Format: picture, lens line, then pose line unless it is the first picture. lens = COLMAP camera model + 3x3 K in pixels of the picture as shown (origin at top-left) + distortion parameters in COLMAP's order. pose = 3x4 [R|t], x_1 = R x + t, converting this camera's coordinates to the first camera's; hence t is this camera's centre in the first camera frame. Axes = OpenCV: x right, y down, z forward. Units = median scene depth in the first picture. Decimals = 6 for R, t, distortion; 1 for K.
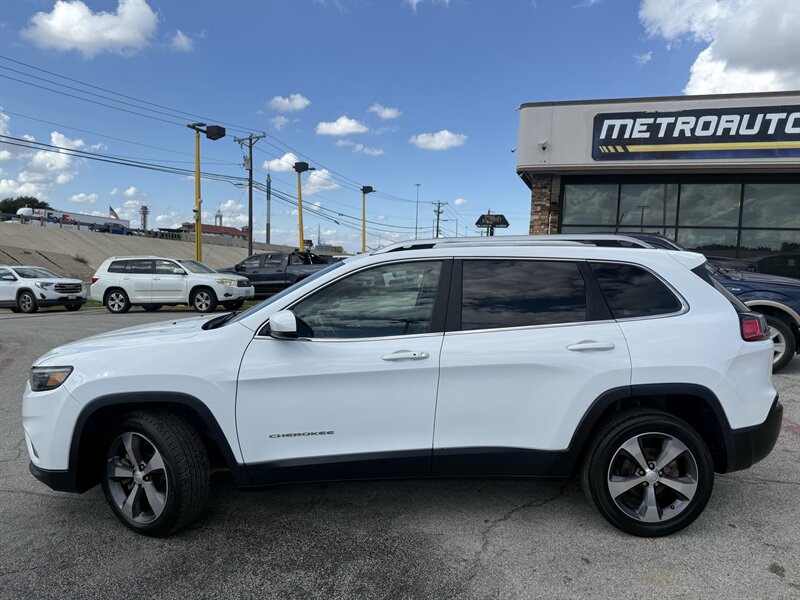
lens RADIAL K [[573.9, 0, 402.6], [0, 573.9, 299.5], [0, 0, 1]] dist [0.029197, -0.043287]
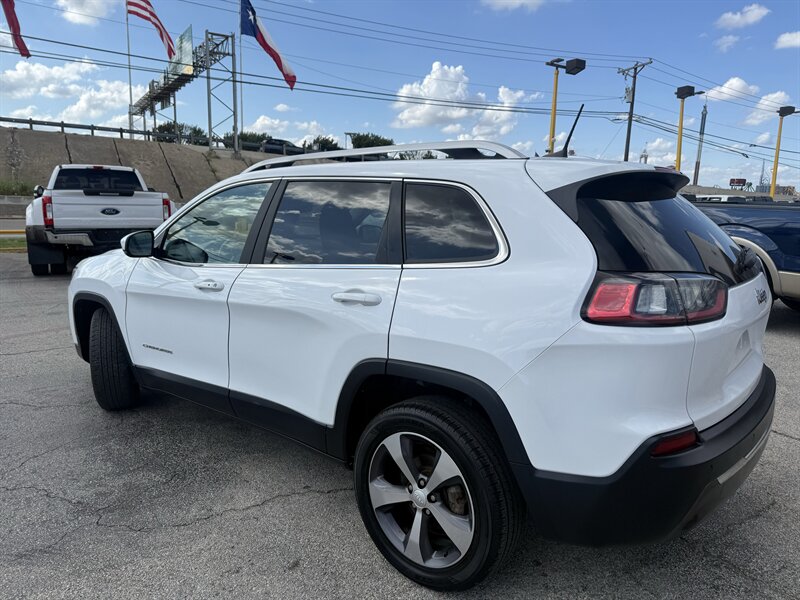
lens RADIAL K [[573.9, 0, 415.9], [0, 573.9, 297.4], [0, 0, 1]] dist [0.029197, -0.043287]
pose [[0.758861, 0.108950, -0.642074, 0.199680], [-0.048967, 0.992662, 0.110566, -0.000683], [0.649409, -0.052463, 0.758628, 0.116805]]
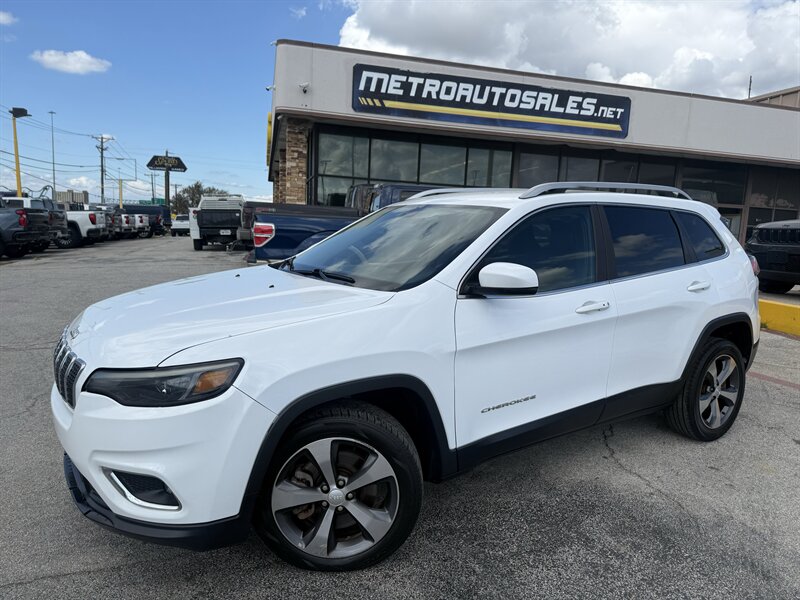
lens RADIAL K [[573.9, 0, 395.9], [0, 573.9, 302.5], [0, 0, 1]] dist [0.029197, -0.043287]
pose [[0.835372, -0.065911, 0.545719, -0.183699], [0.015421, 0.995205, 0.096592, -0.001333], [-0.549468, -0.072275, 0.832383, 0.088319]]
